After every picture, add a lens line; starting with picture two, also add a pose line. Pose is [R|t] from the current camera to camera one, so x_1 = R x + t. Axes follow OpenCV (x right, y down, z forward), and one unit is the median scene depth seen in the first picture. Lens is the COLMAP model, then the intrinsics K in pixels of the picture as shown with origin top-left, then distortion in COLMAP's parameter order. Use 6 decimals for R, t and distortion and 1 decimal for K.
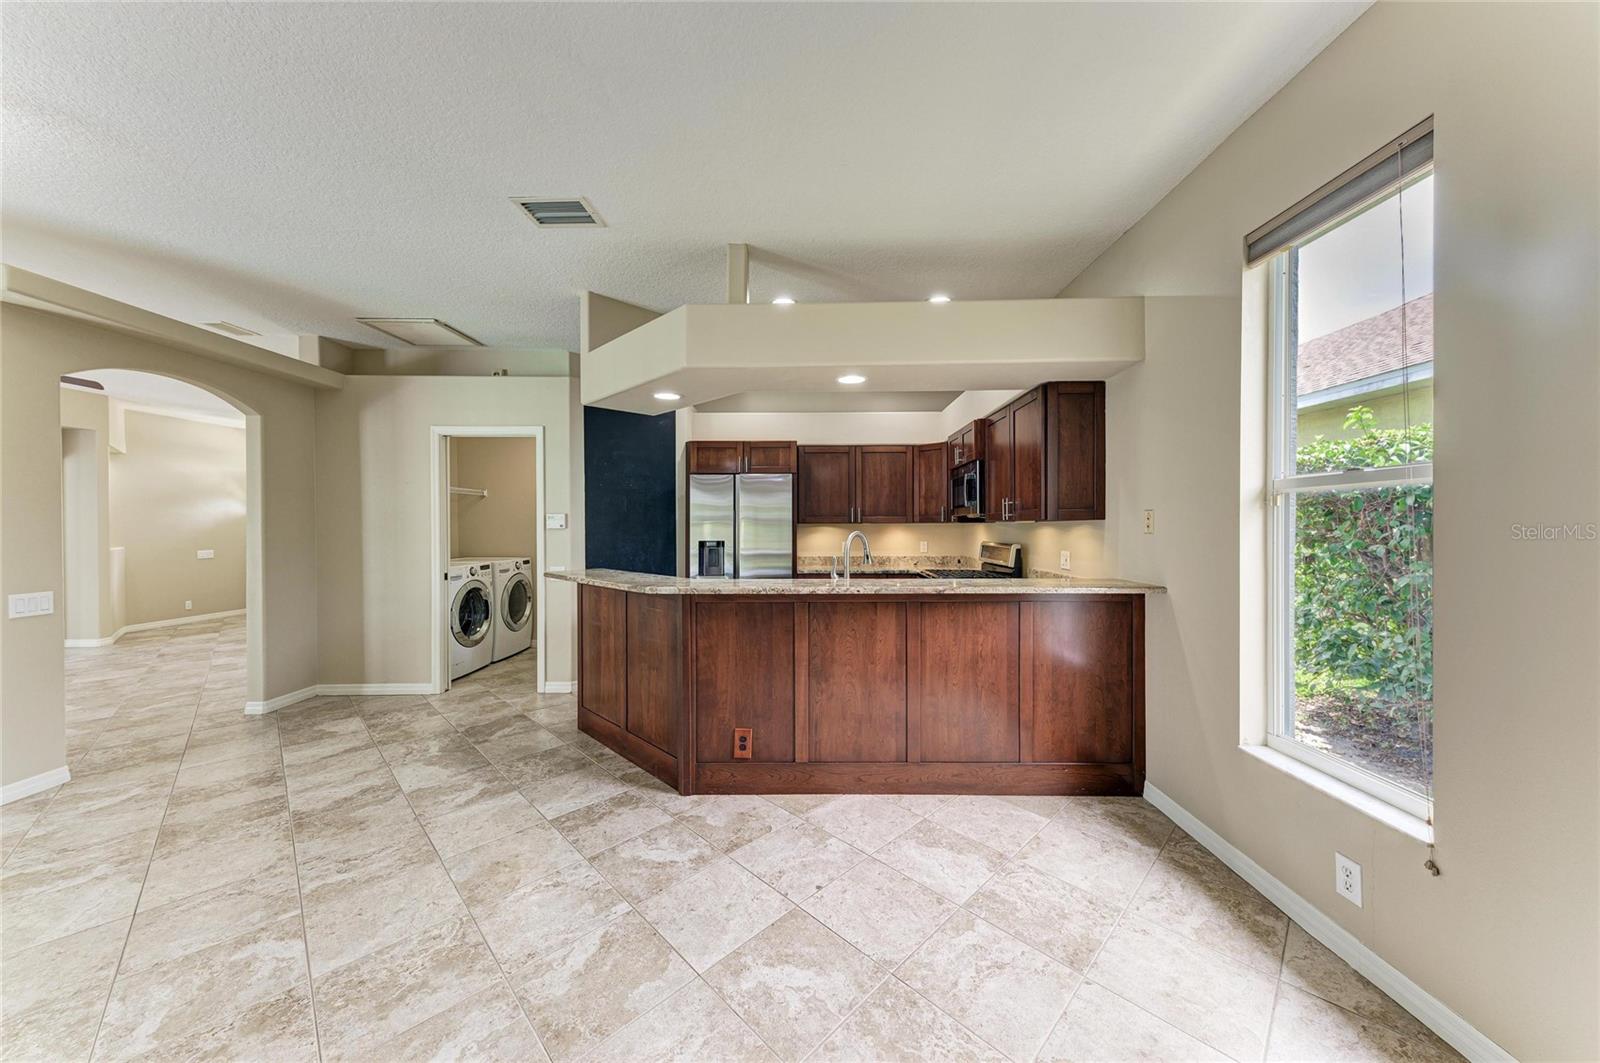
lens RADIAL K [[547.6, 0, 808.4], [0, 547.6, 533.5], [0, 0, 1]] dist [0.026404, -0.007703]
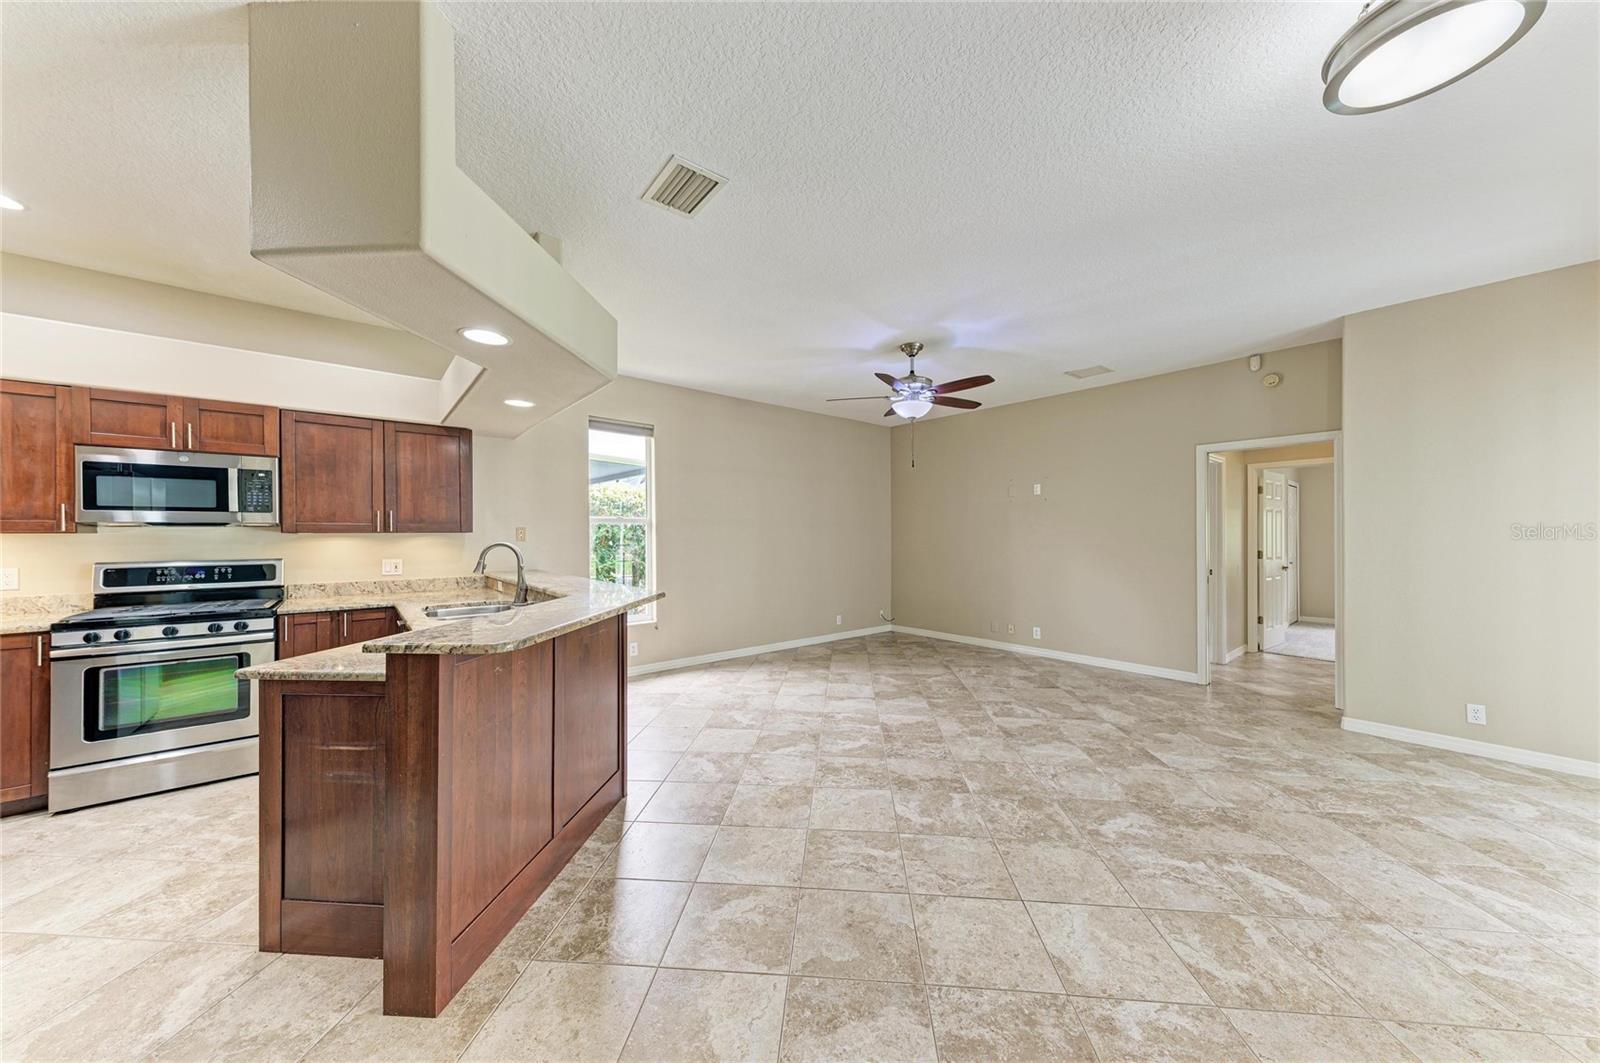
lens RADIAL K [[542.7, 0, 800.0], [0, 542.7, 531.5], [0, 0, 1]] dist [0.026748, -0.006351]
pose [[-0.645074, 0.009621, 0.764060, -1.174465], [0.015999, 0.999872, 0.000917, -0.015958], [-0.763953, 0.012816, -0.645145, 1.343375]]
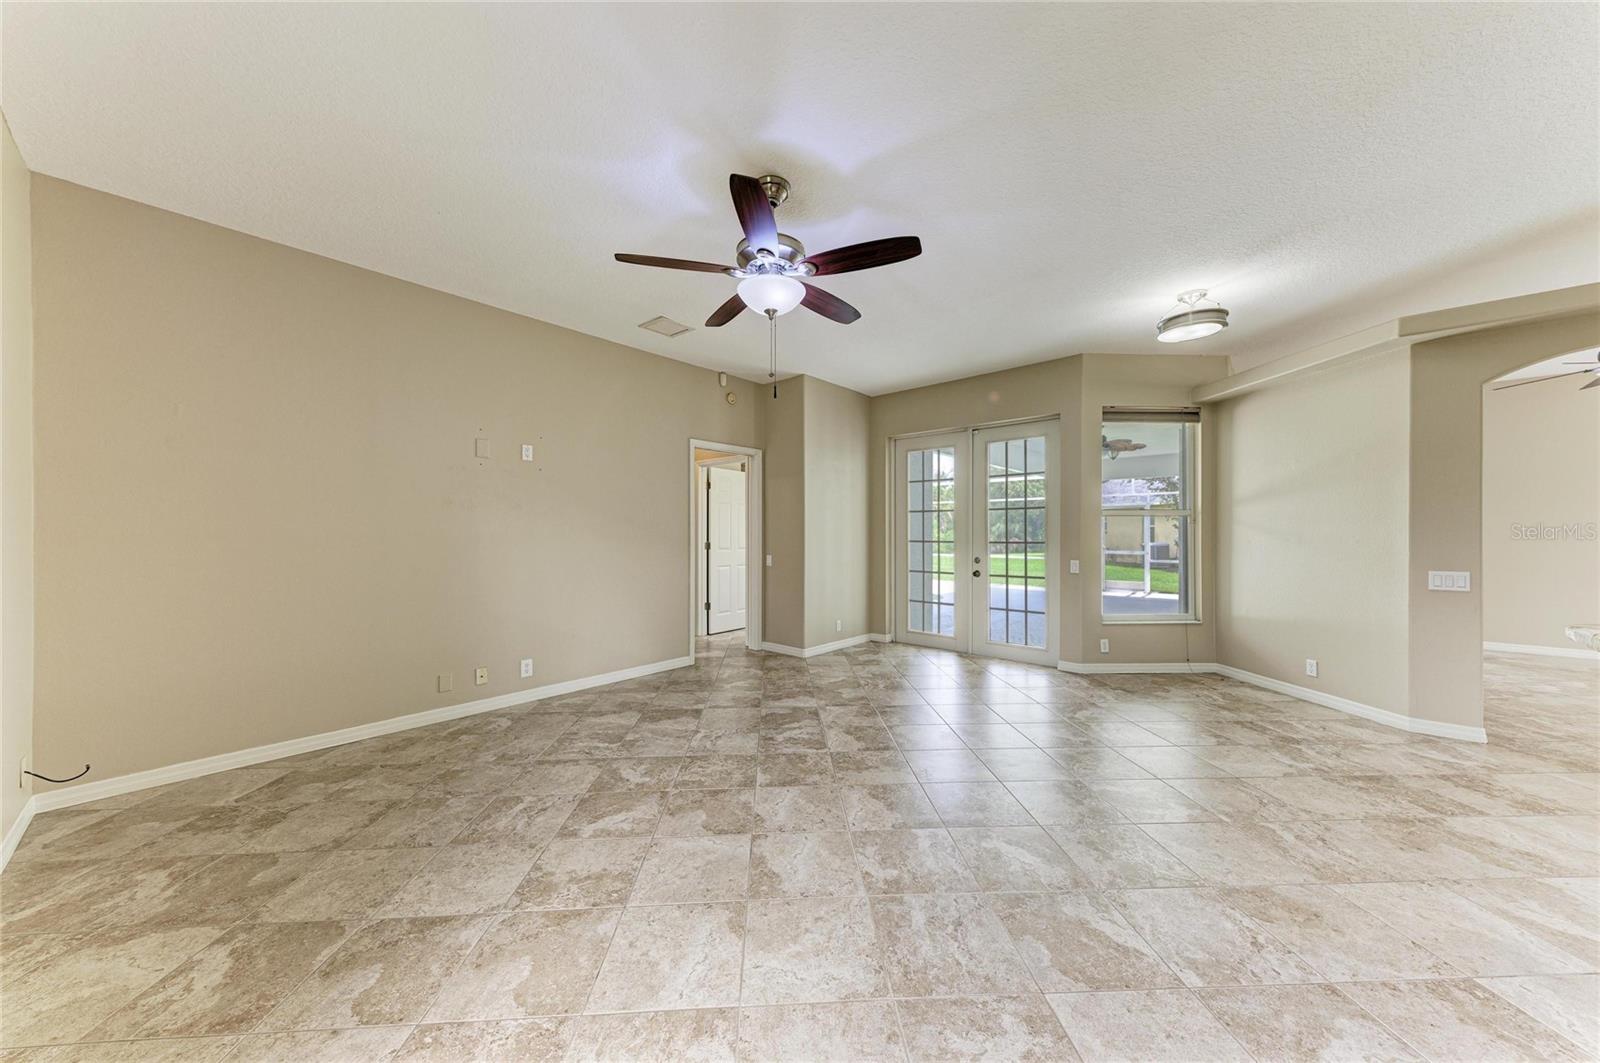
lens RADIAL K [[543.6, 0, 804.9], [0, 543.6, 531.1], [0, 0, 1]] dist [0.021529, -0.005775]
pose [[-0.665722, 0.001050, -0.746199, 0.421816], [-0.009572, 0.999905, 0.009947, 0.021482], [0.746138, 0.013765, -0.665649, 0.749617]]
